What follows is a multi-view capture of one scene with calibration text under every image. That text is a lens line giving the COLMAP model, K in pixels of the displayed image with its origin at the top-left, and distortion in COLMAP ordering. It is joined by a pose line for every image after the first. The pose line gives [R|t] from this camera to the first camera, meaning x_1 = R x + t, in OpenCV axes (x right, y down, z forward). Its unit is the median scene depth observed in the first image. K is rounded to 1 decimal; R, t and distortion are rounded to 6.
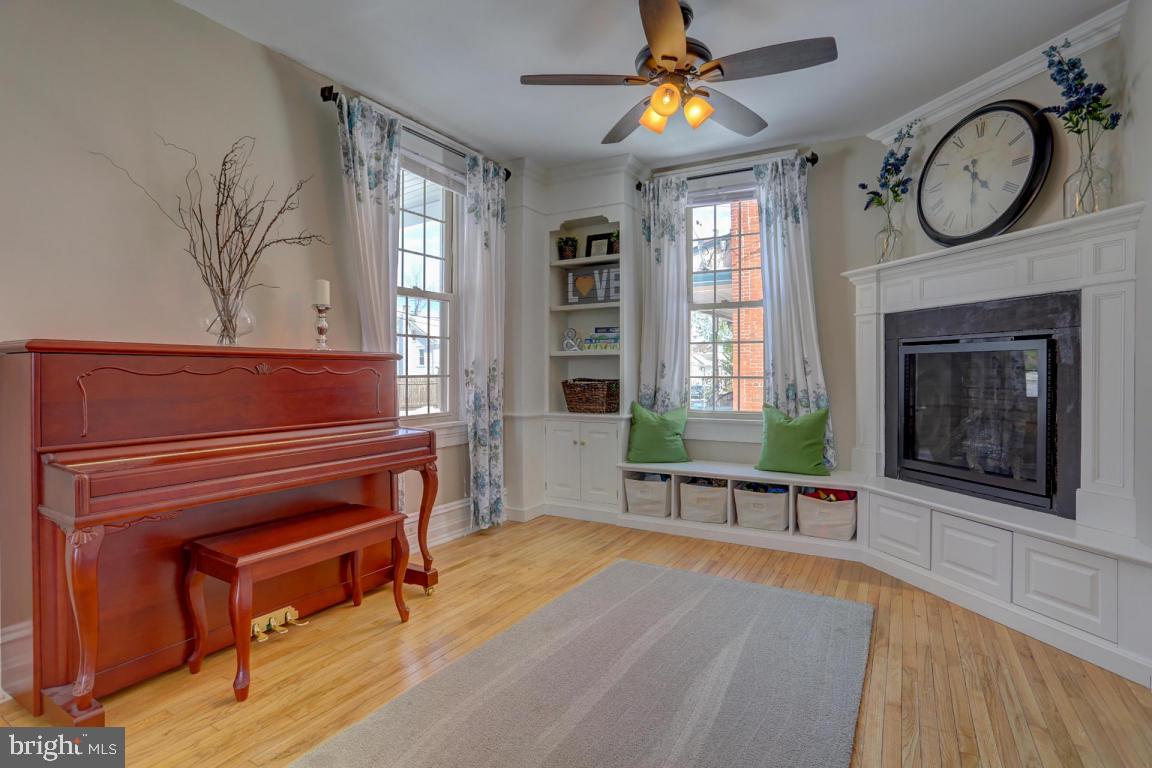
lens RADIAL K [[571.0, 0, 589.3], [0, 571.0, 374.8], [0, 0, 1]] dist [-0.069387, 0.026075]
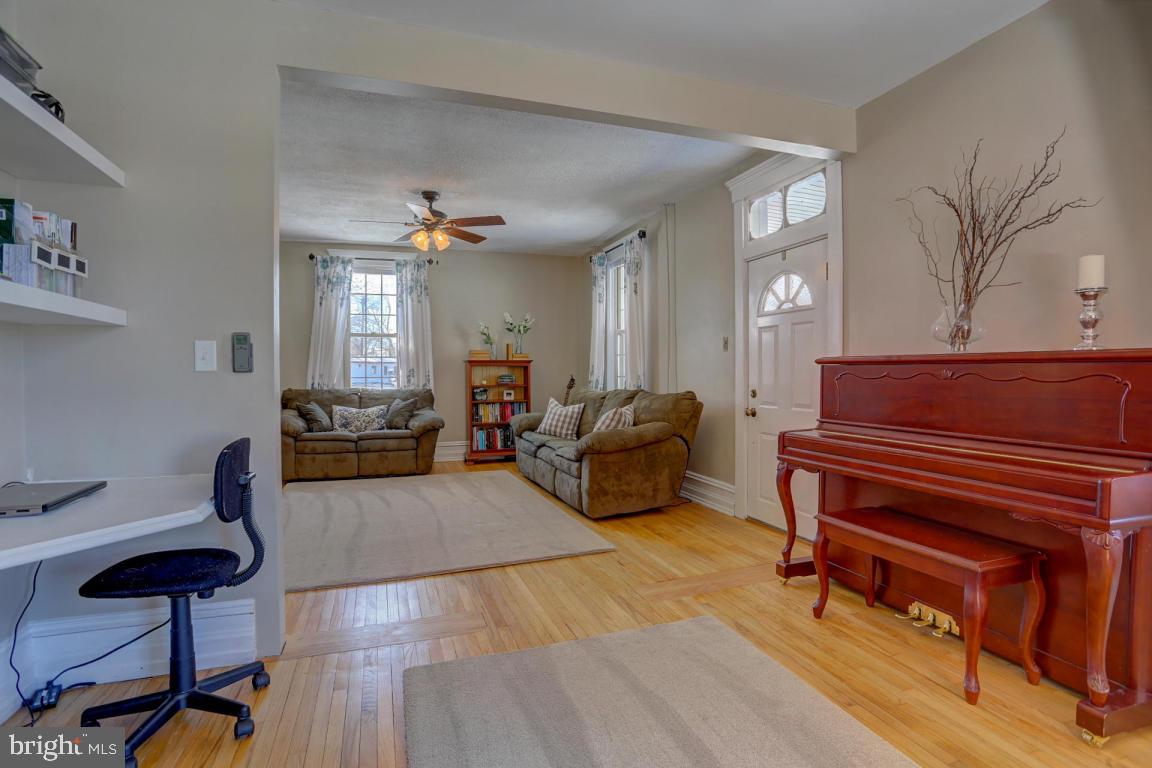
lens RADIAL K [[571.0, 0, 584.8], [0, 571.0, 382.8], [0, 0, 1]] dist [-0.069387, 0.026075]
pose [[-0.652973, 0.015703, -0.757219, 0.430780], [-0.003287, 0.999717, 0.023566, -0.011083], [0.757374, 0.017877, -0.652736, 0.803139]]
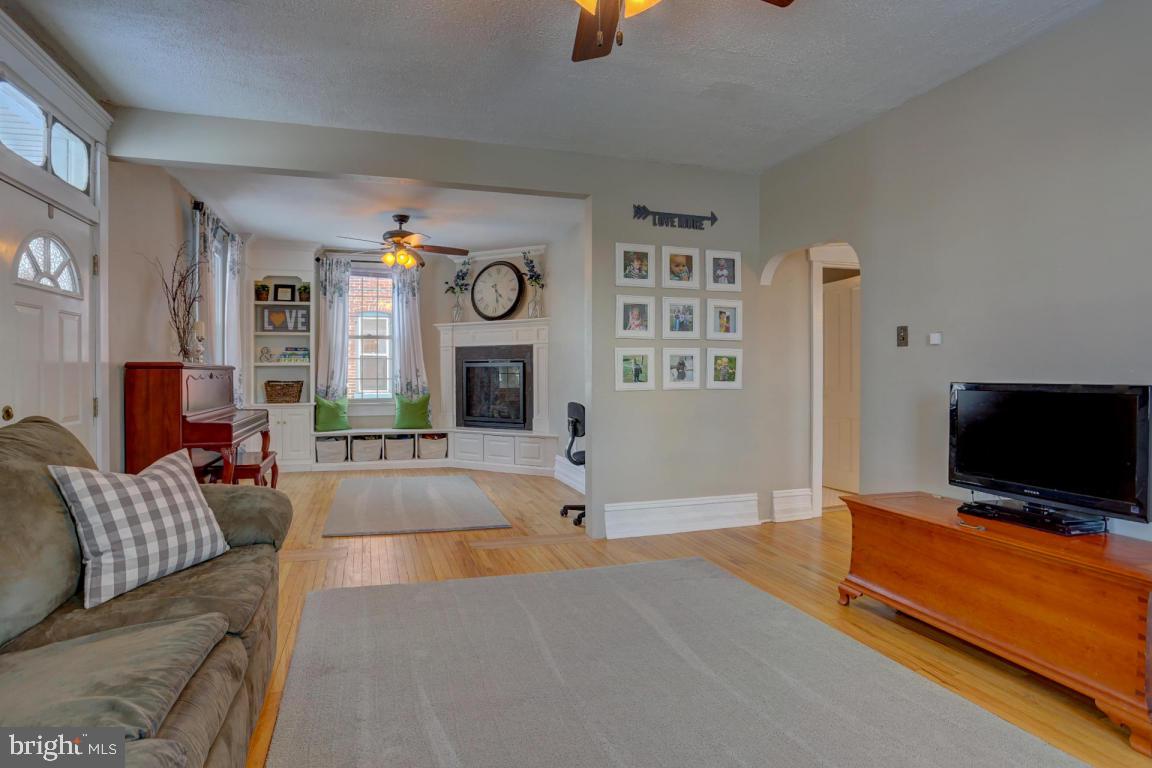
lens RADIAL K [[571.0, 0, 555.0], [0, 571.0, 374.3], [0, 0, 1]] dist [-0.069387, 0.026075]
pose [[0.684545, -0.005949, 0.728946, -0.767116], [0.009011, 0.999959, -0.000301, -0.004582], [-0.728915, 0.006775, 0.684571, -0.712287]]
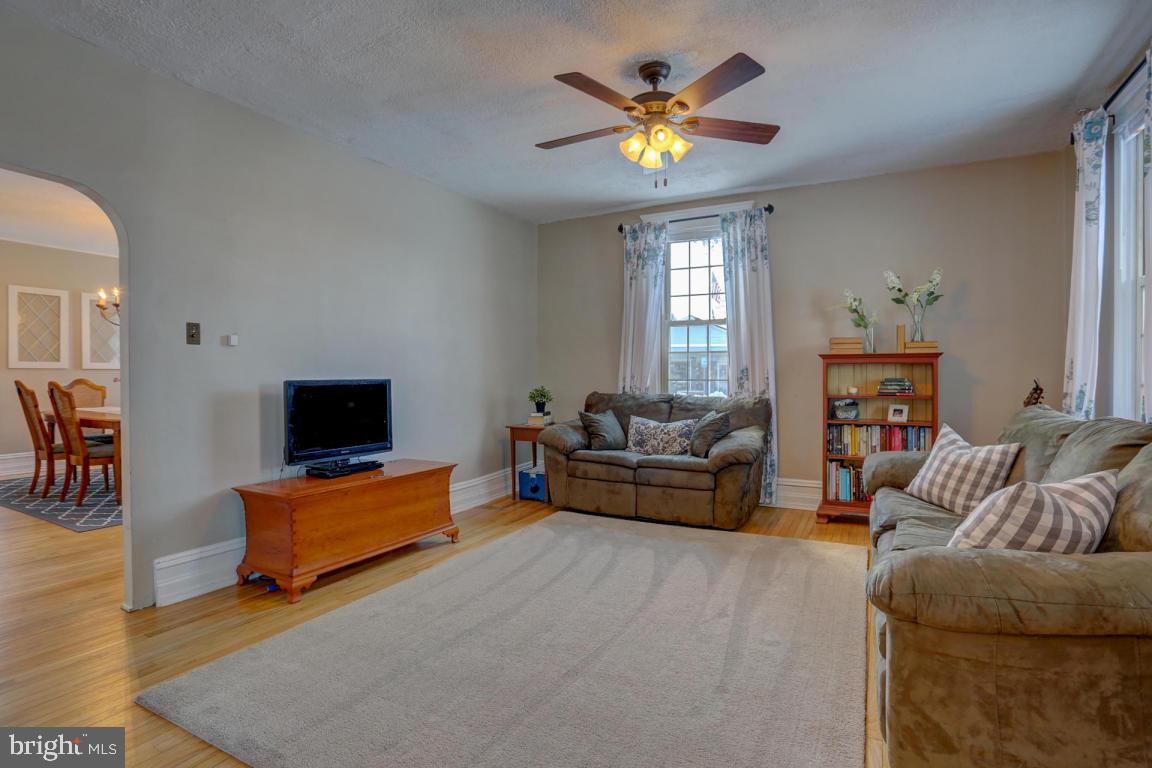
lens RADIAL K [[571.0, 0, 588.1], [0, 571.0, 379.1], [0, 0, 1]] dist [-0.069387, 0.026075]
pose [[-0.999710, -0.000975, -0.024048, -0.279397], [-0.001395, 0.999847, 0.017430, -0.008039], [0.024028, 0.017458, -0.999559, 0.405656]]
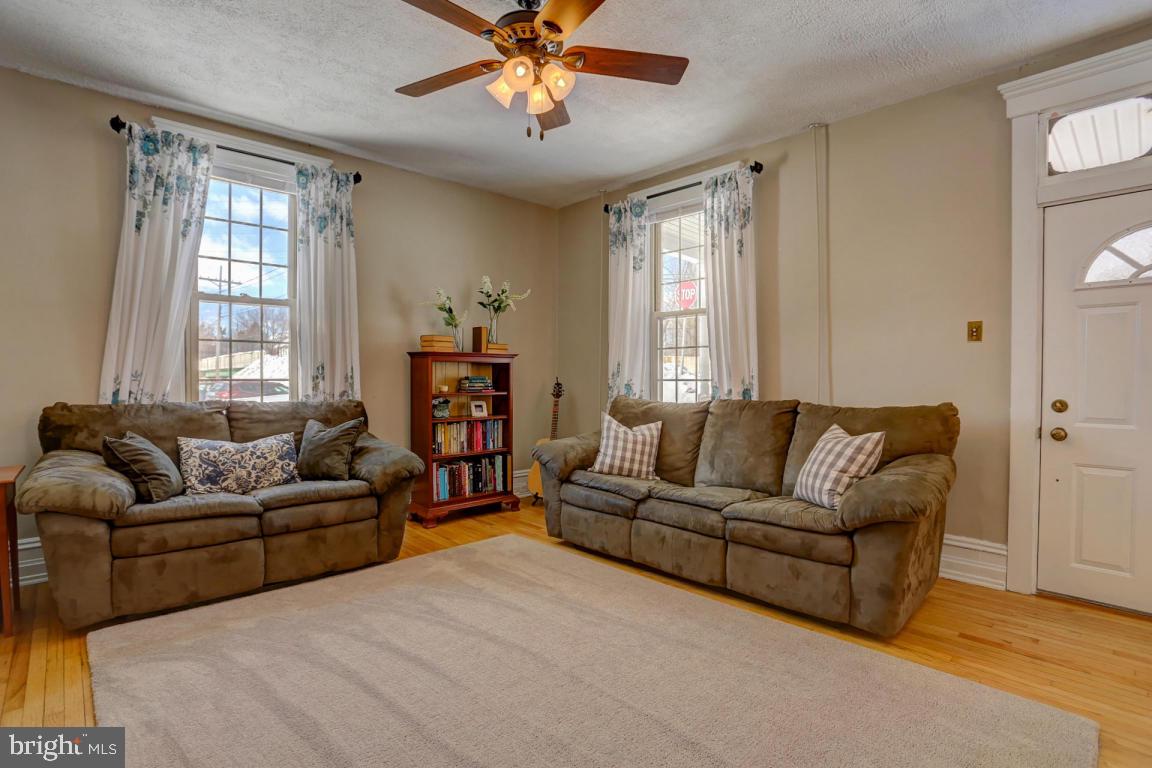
lens RADIAL K [[571.0, 0, 576.0], [0, 571.0, 385.9], [0, 0, 1]] dist [-0.069387, 0.026075]
pose [[-0.296936, 0.014836, -0.954782, 0.217044], [-0.011030, 0.999759, 0.018965, 0.004715], [0.954834, 0.016162, -0.296701, -0.169771]]
